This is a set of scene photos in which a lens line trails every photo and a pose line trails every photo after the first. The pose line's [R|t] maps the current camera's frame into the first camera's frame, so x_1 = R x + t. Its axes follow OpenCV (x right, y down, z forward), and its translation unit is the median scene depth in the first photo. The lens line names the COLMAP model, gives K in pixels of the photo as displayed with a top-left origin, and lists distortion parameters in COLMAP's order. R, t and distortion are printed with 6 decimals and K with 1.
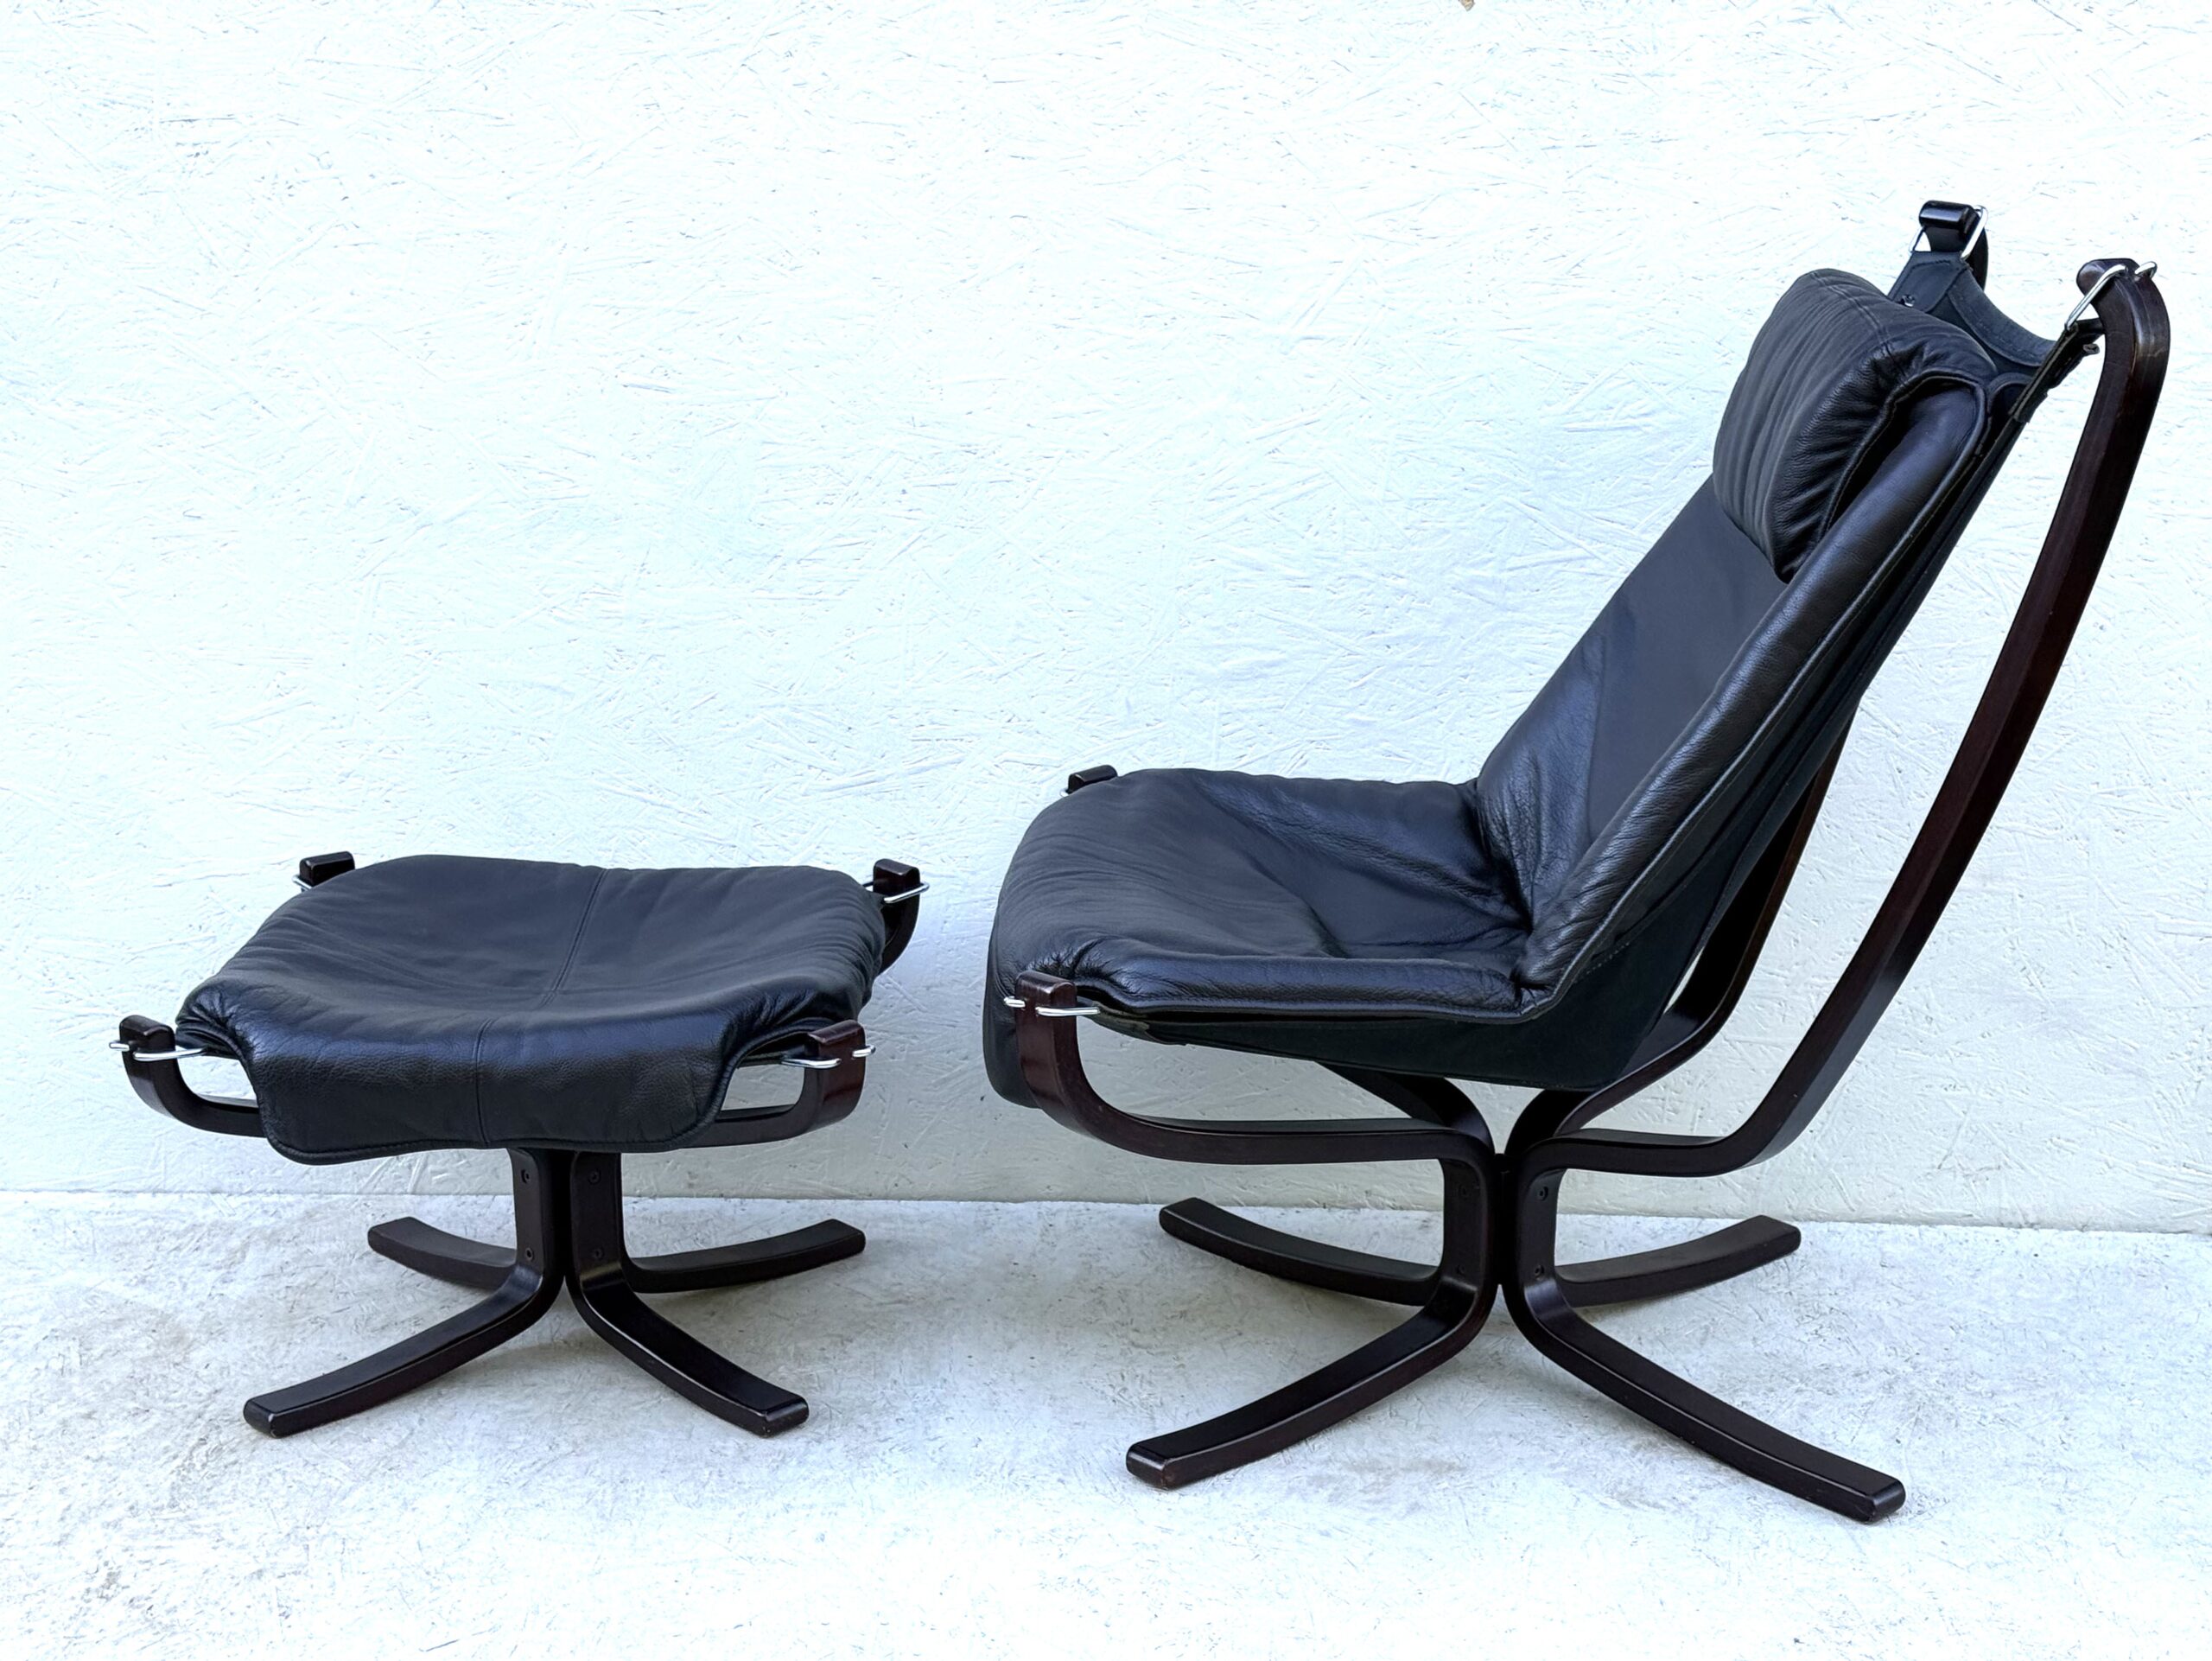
lens RADIAL K [[3273.2, 0, 1172.6], [0, 3273.2, 913.4], [0, 0, 1]] dist [0.180816, -0.310584]
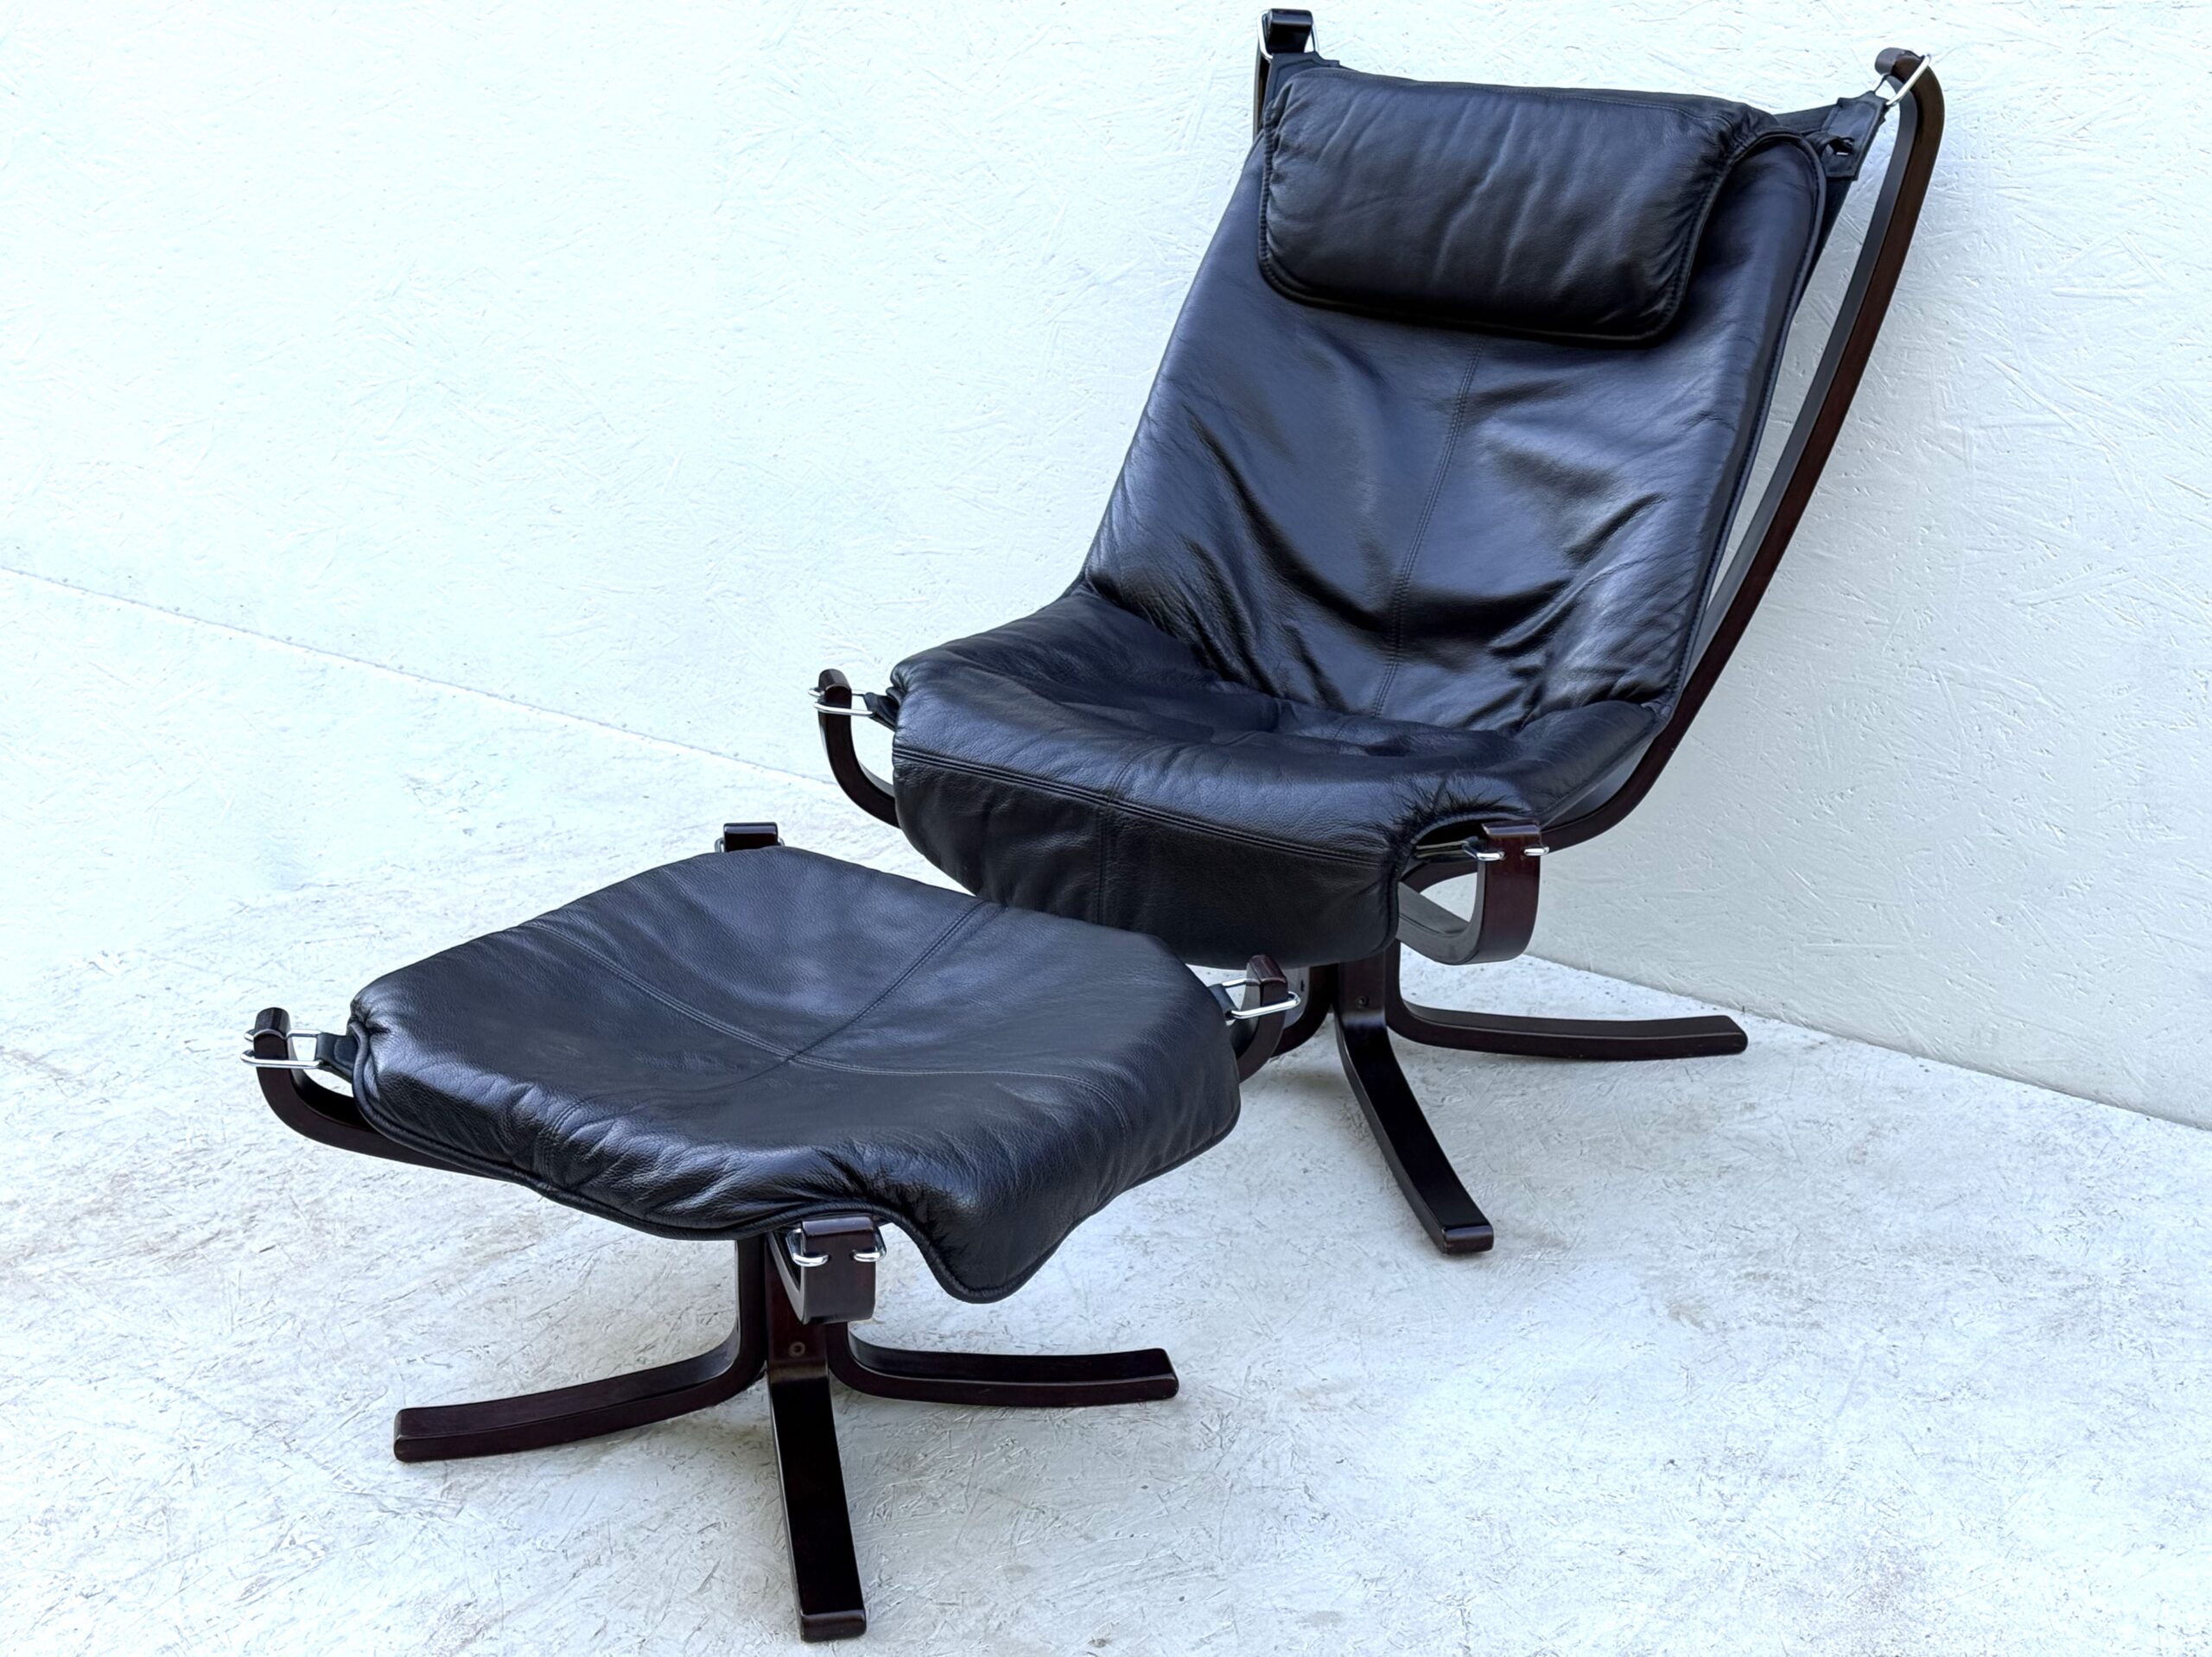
lens RADIAL K [[3149.4, 0, 1106.0], [0, 3149.4, 828.5], [0, 0, 1]] dist [0.234161, -0.537366]
pose [[0.838357, 0.187454, -0.511878, 0.406490], [-0.151345, 0.982139, 0.111793, -0.053479], [0.523692, -0.016252, 0.851753, 0.023011]]
